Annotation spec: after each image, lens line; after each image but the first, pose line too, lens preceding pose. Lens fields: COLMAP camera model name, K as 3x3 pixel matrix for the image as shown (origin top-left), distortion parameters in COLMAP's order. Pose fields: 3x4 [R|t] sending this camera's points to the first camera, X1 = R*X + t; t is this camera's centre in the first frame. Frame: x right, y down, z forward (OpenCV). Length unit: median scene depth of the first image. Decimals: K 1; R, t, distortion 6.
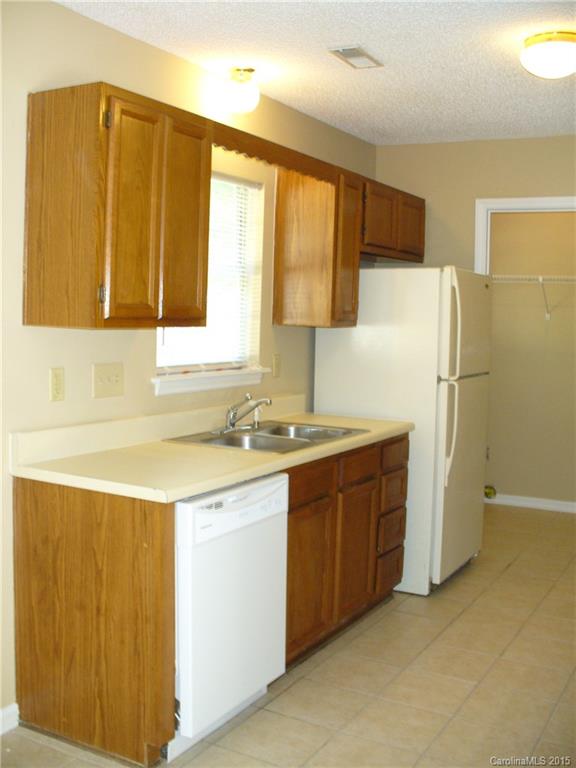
lens RADIAL K [[867.1, 0, 291.6], [0, 867.1, 374.7], [0, 0, 1]] dist [-0.266394, 0.379773]
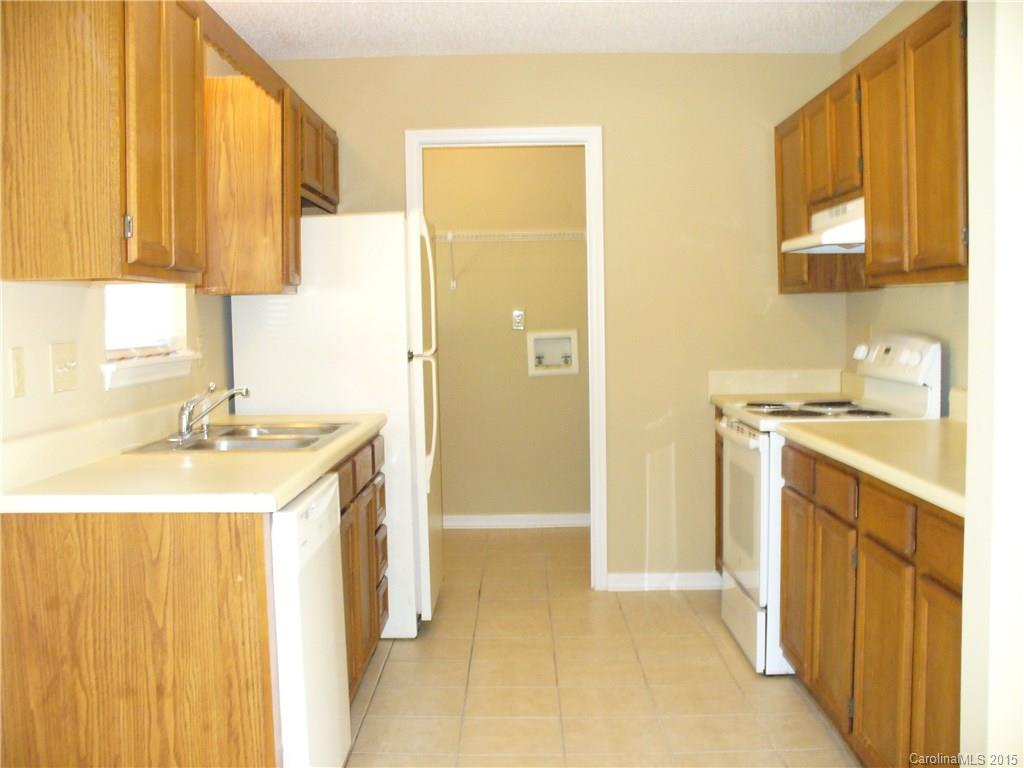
lens RADIAL K [[1156.1, 0, 512.0], [0, 1156.1, 384.0], [0, 0, 1]] dist [-0.266394, 0.379773]
pose [[0.877678, -0.069604, 0.474170, -0.348178], [0.075228, 0.997141, 0.007126, 0.043379], [-0.473311, 0.029416, 0.880404, 0.059033]]
